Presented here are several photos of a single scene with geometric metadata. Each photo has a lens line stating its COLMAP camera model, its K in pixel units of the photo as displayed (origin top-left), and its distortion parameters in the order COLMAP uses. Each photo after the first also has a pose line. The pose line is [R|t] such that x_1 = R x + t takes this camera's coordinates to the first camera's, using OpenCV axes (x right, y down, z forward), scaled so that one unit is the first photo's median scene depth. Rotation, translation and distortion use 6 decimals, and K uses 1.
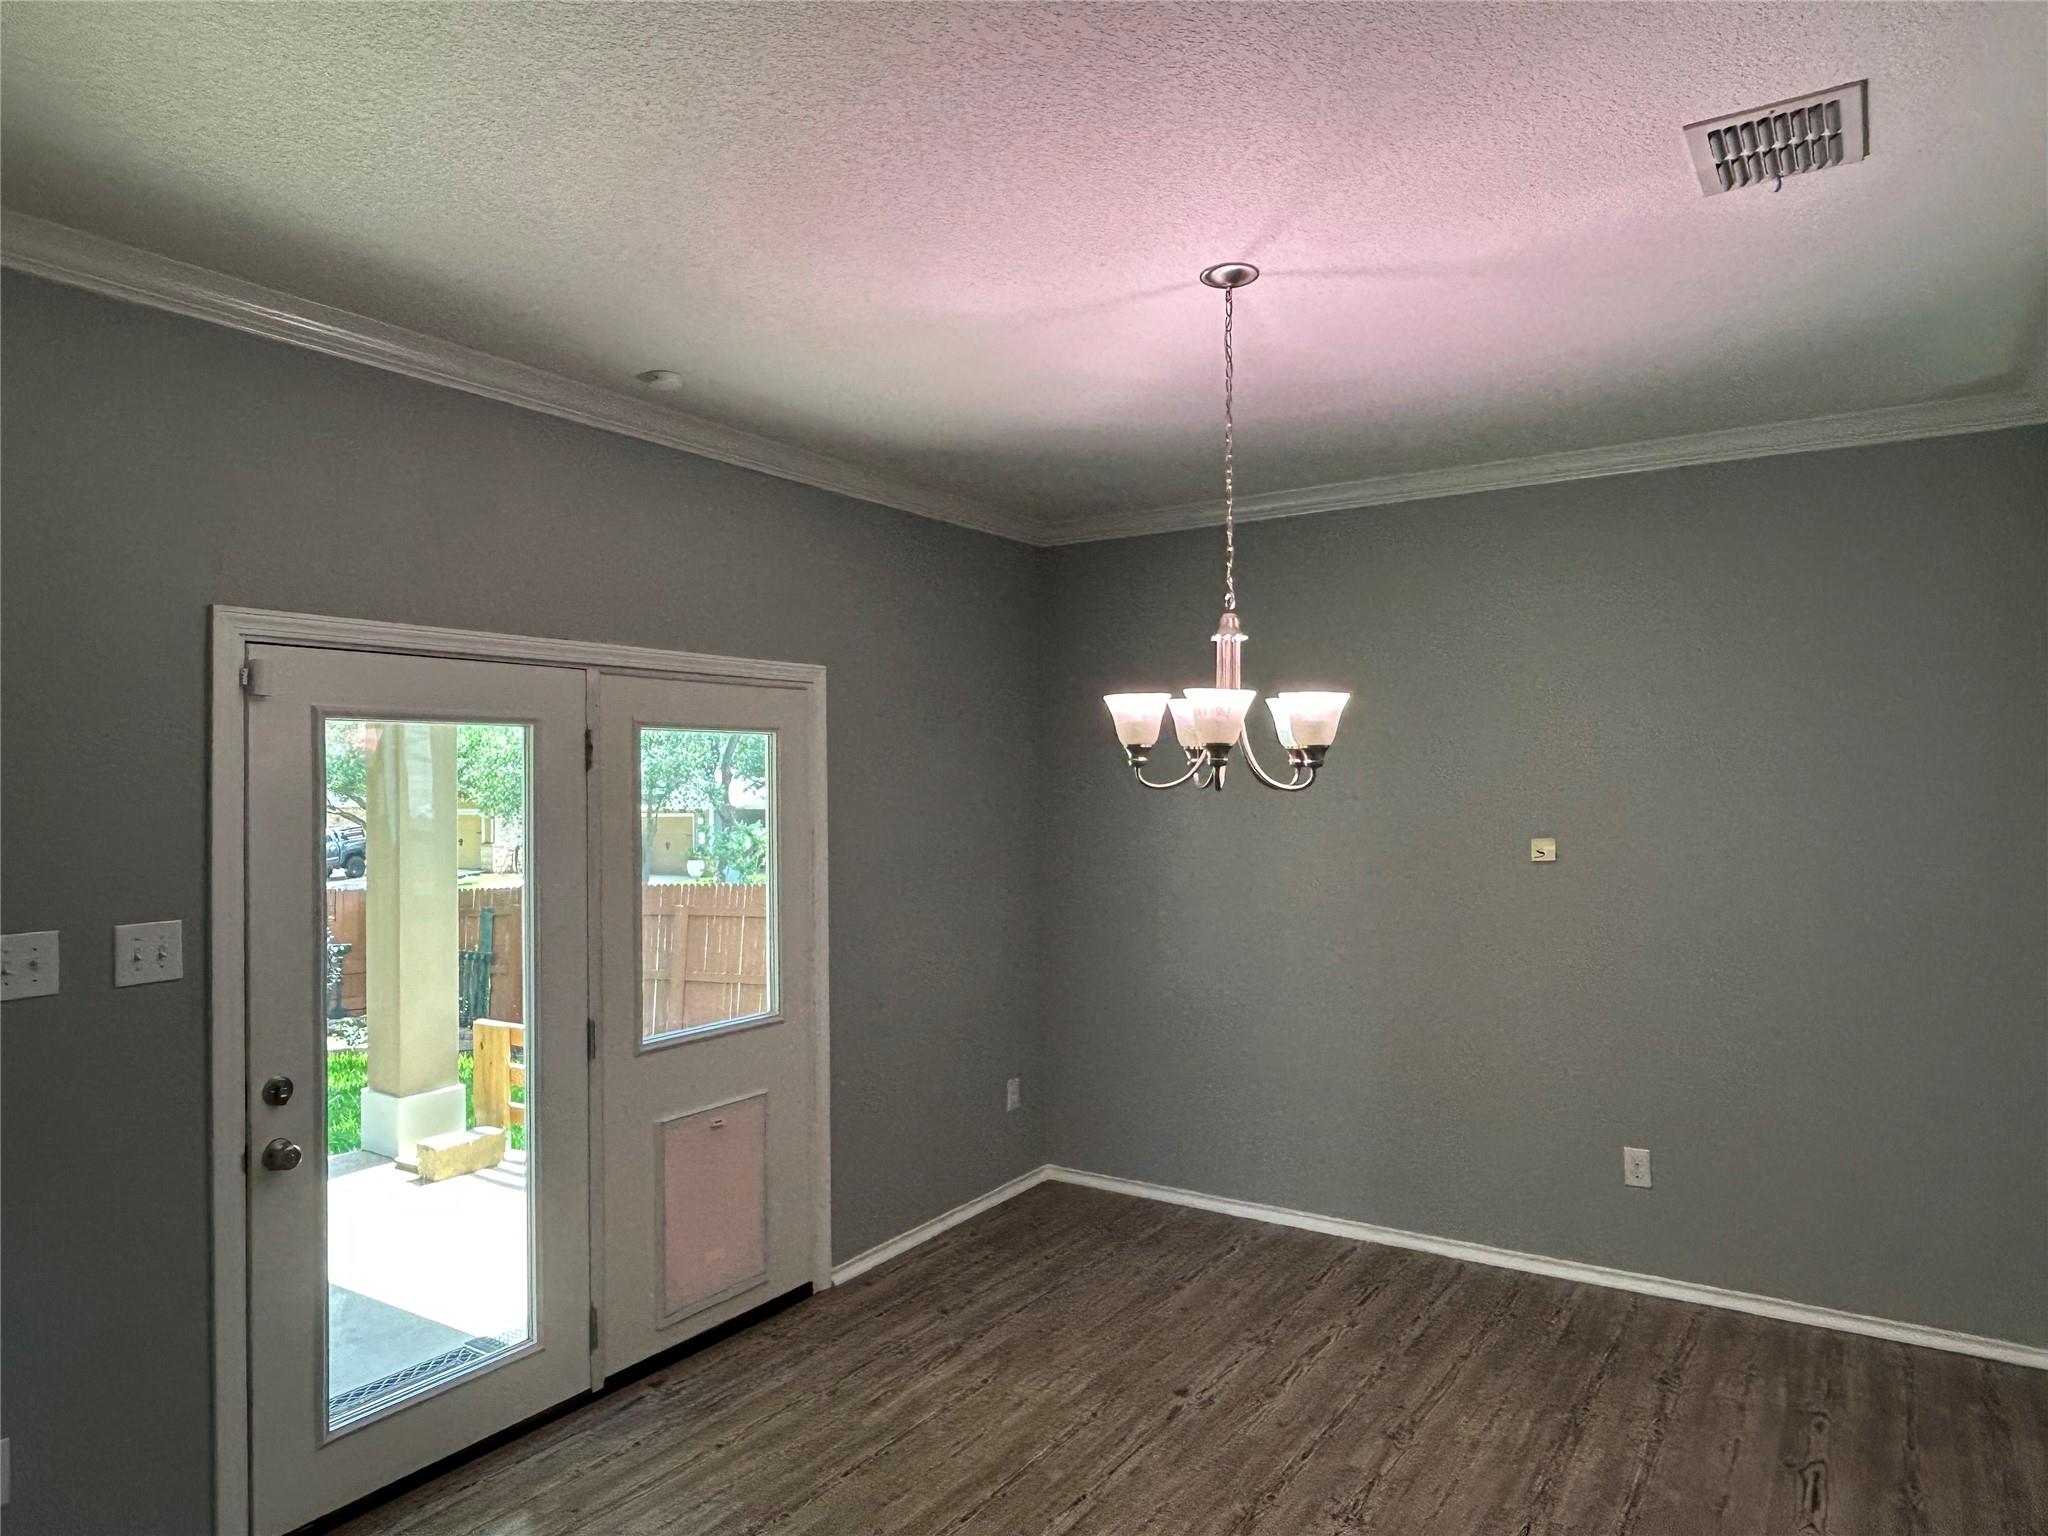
lens RADIAL K [[1308.0, 0, 1015.3], [0, 1308.0, 772.7], [0, 0, 1]] dist [0.002381, -0.004081]
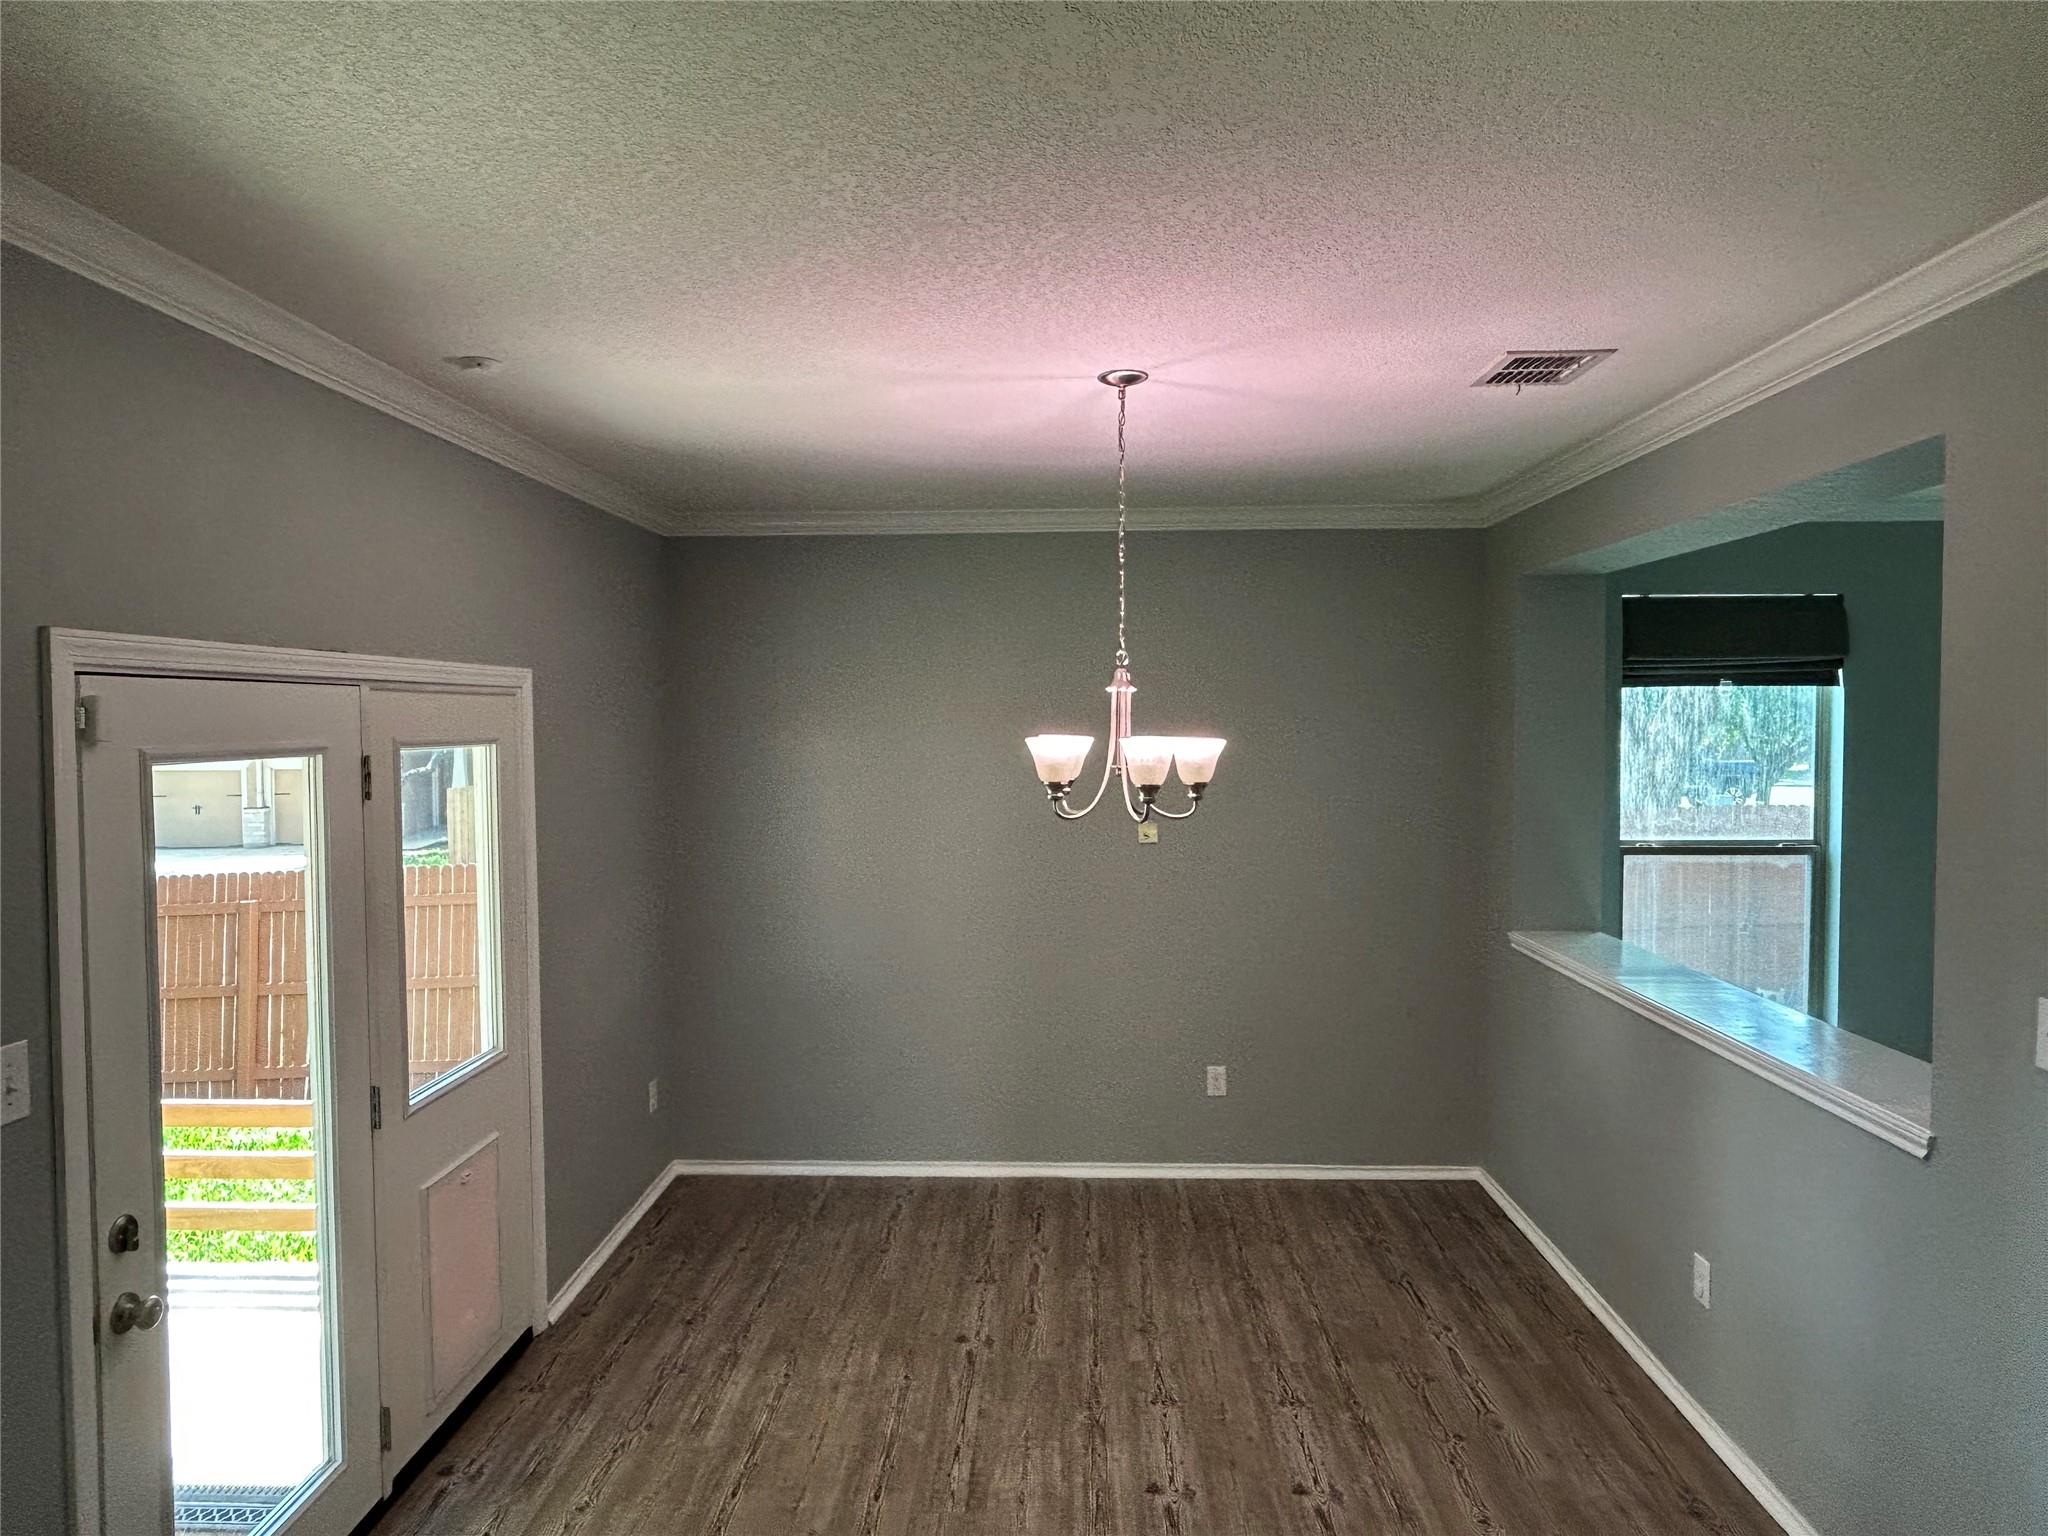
lens RADIAL K [[1308.0, 0, 1023.2], [0, 1308.0, 766.6], [0, 0, 1]] dist [0.002381, -0.004081]
pose [[0.852724, -0.015912, 0.522120, -0.413208], [-0.004563, 0.999271, 0.037906, -0.061156], [-0.522342, -0.034706, 0.852029, 0.033754]]
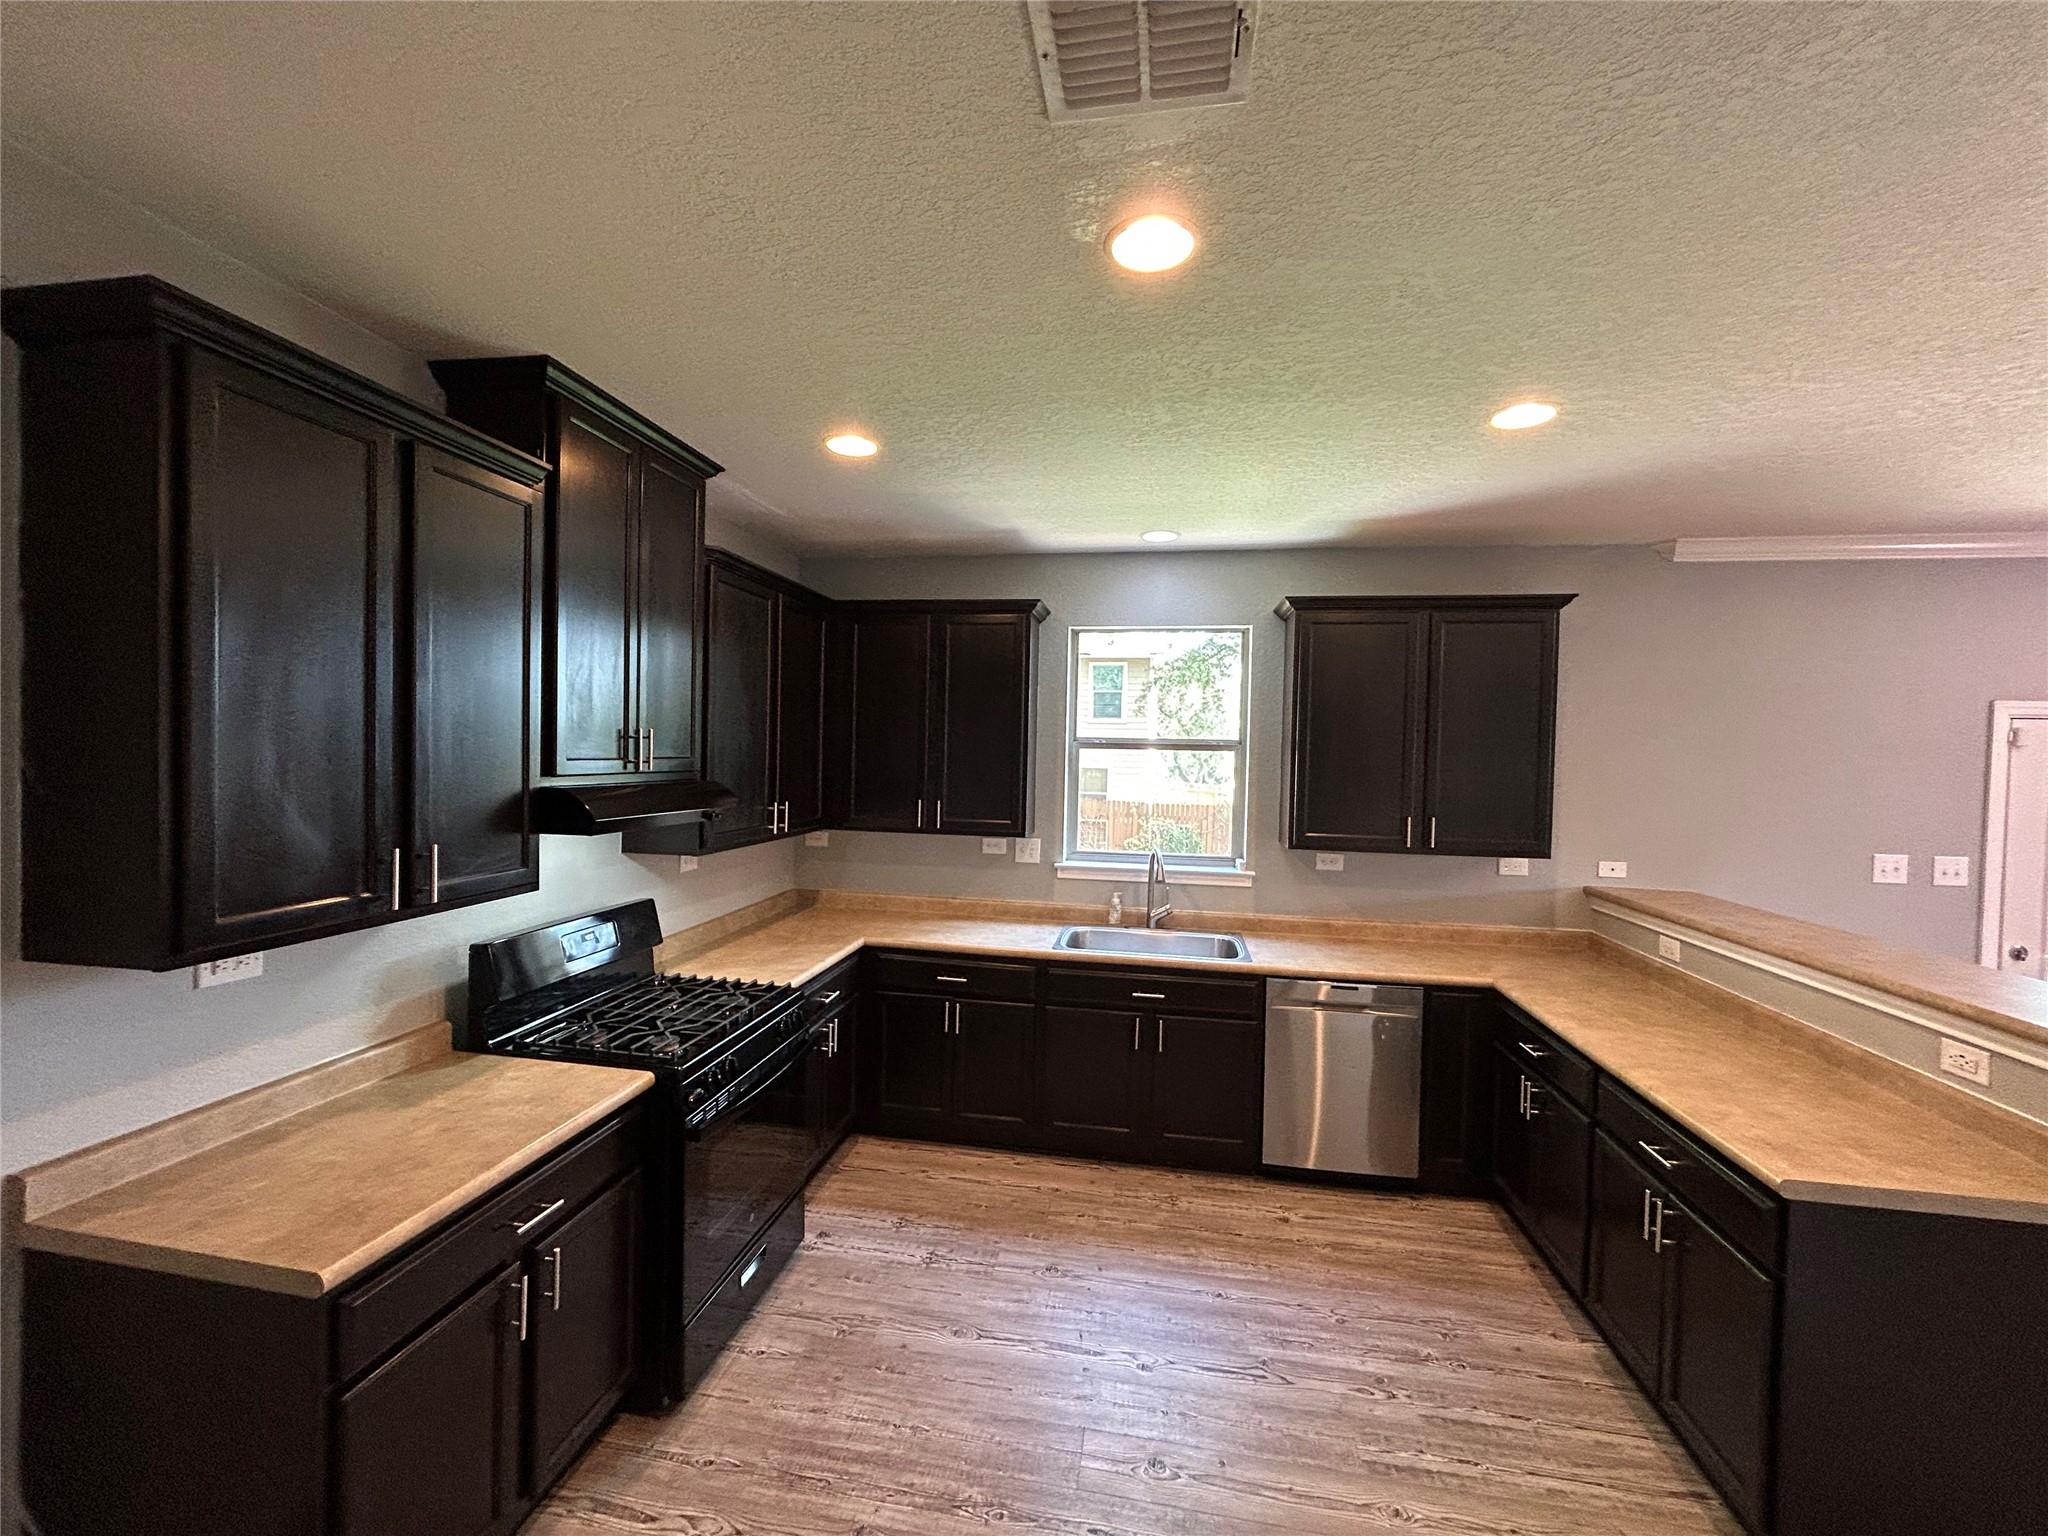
lens RADIAL K [[827.1, 0, 1023.6], [0, 827.1, 768.3], [0, 0, 1]] dist [-0.003054, 0.002292]
pose [[0.400659, 0.036739, -0.915490, -0.041221], [-0.016514, 0.999323, 0.032876, -0.034005], [0.916078, 0.001946, 0.400995, -0.663029]]
